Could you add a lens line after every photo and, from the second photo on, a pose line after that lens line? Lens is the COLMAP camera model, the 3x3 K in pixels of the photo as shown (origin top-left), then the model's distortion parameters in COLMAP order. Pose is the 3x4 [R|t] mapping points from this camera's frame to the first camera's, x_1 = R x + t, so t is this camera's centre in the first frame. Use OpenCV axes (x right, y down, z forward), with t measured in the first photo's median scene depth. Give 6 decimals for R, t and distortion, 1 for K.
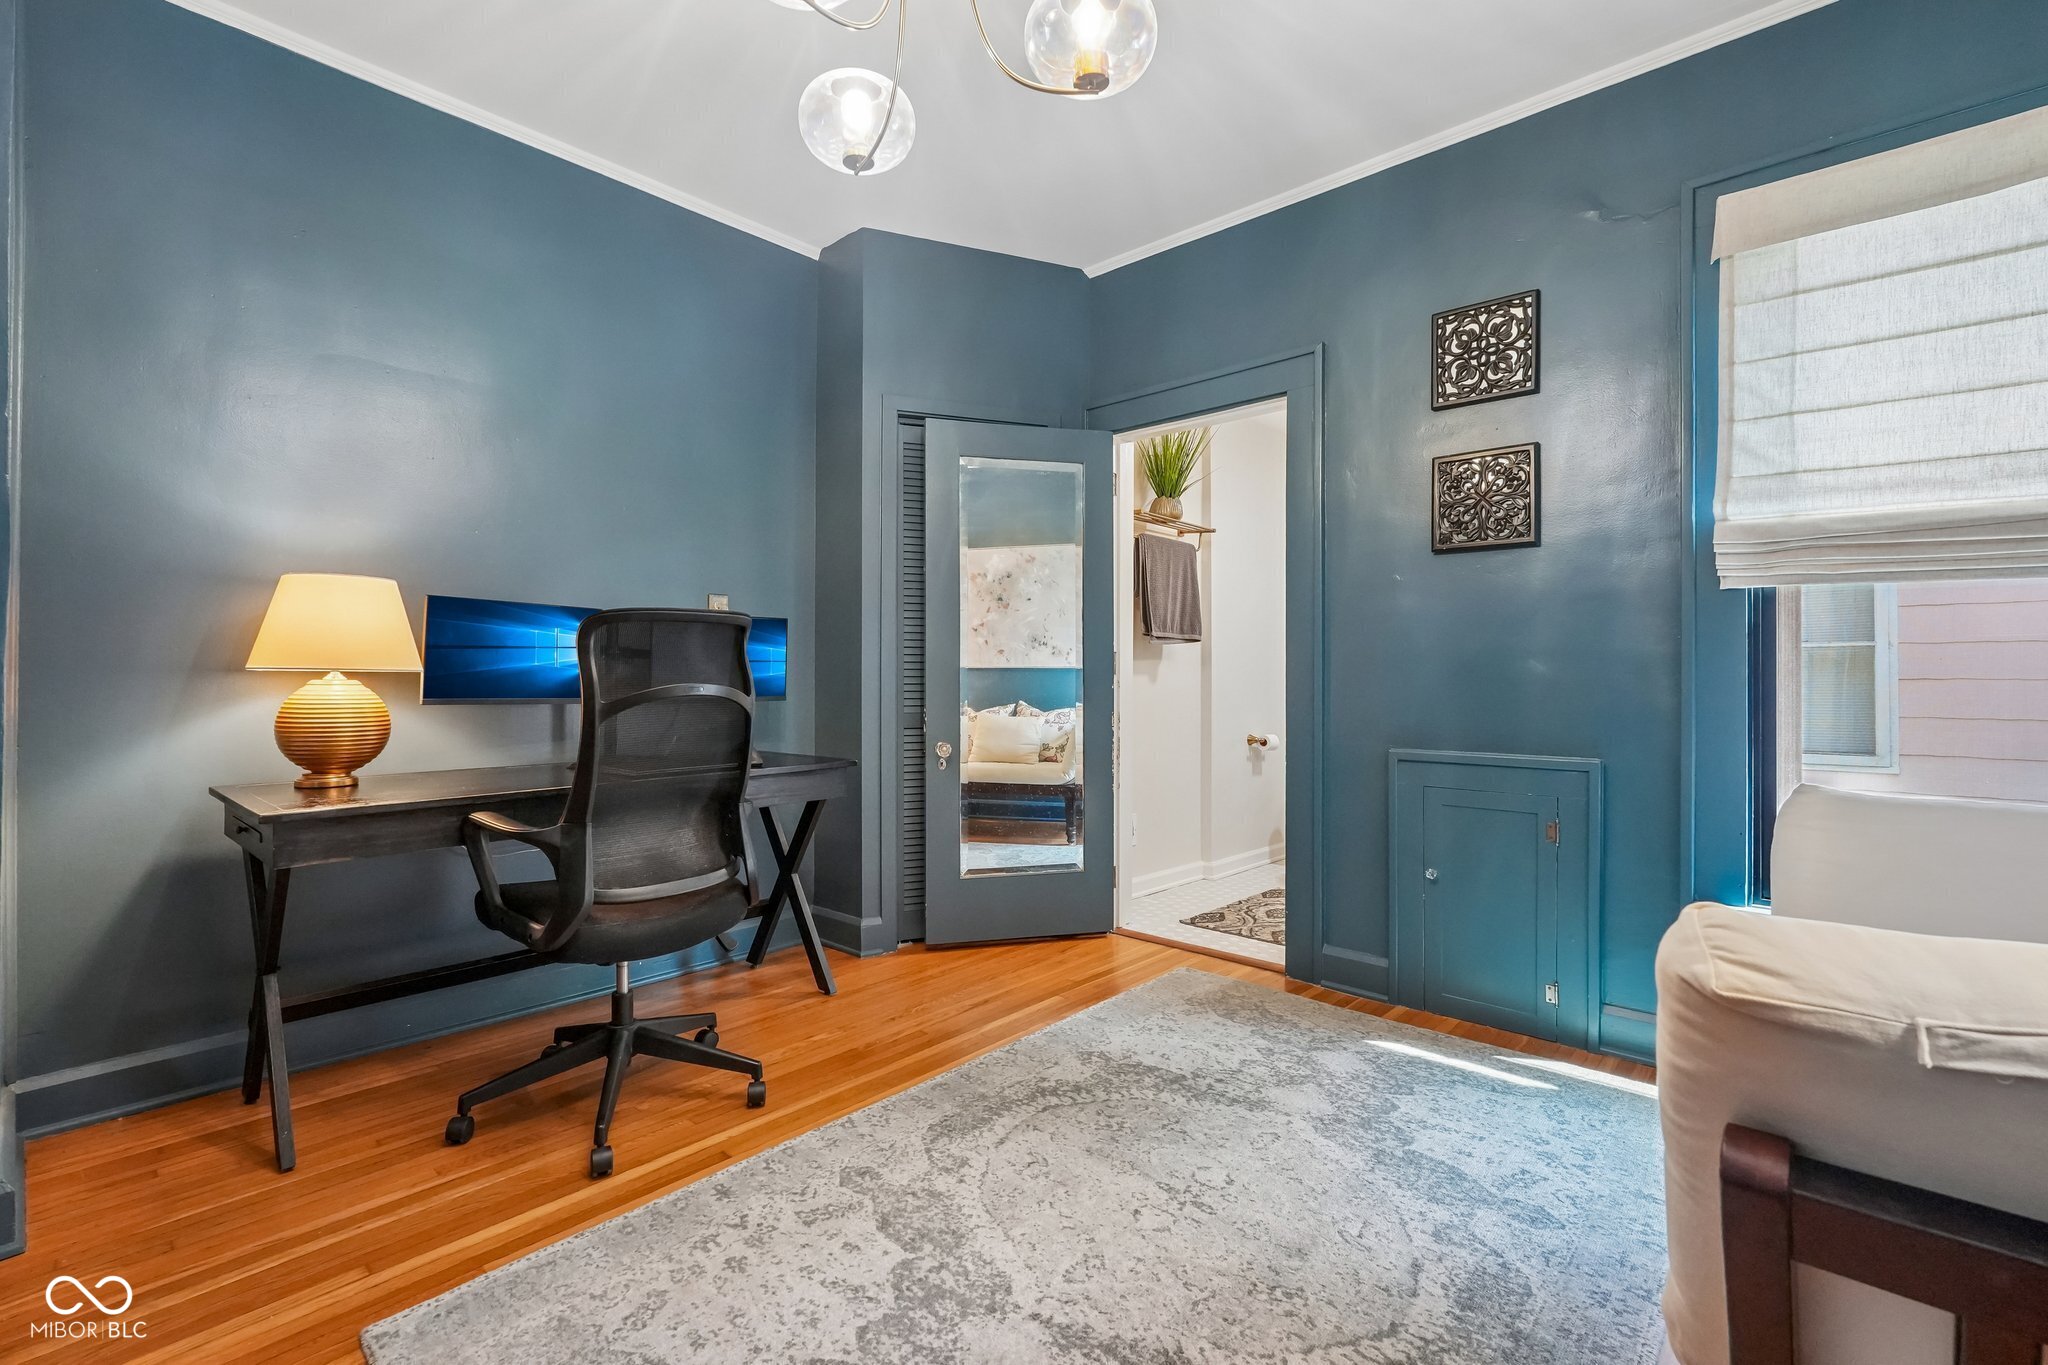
lens RADIAL K [[908.4, 0, 1021.0], [0, 908.4, 680.9], [0, 0, 1]] dist [-0.019967, 0.009348]
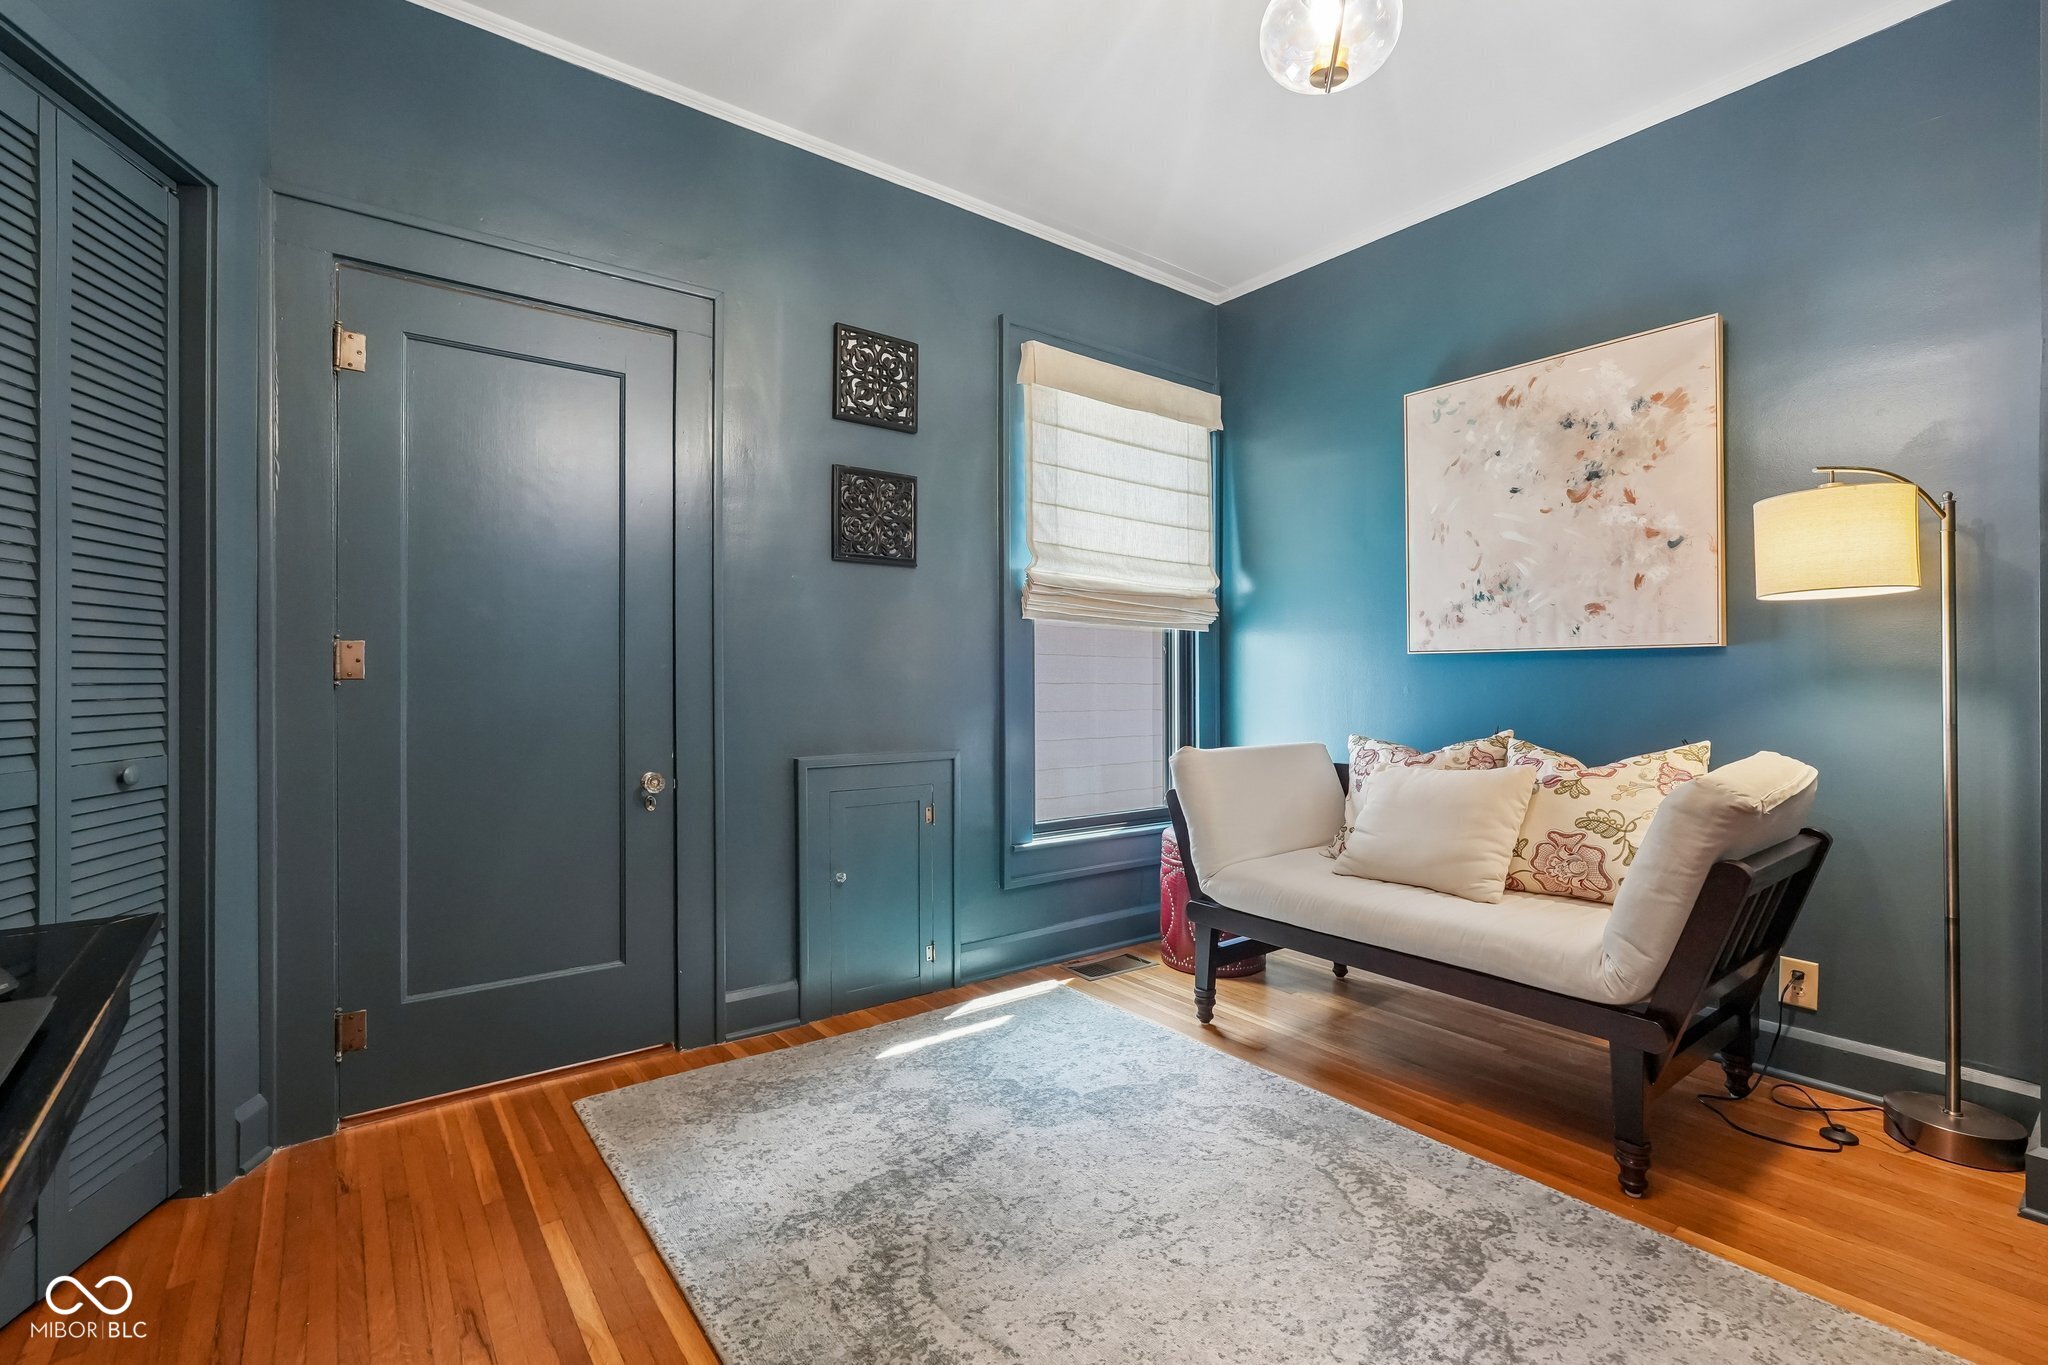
lens RADIAL K [[908.4, 0, 1021.0], [0, 908.4, 680.9], [0, 0, 1]] dist [-0.019967, 0.009348]
pose [[0.175532, 0.001833, 0.984472, -0.587288], [0.007734, 0.999965, -0.003241, -0.000163], [-0.984443, 0.008183, 0.175512, 0.724233]]
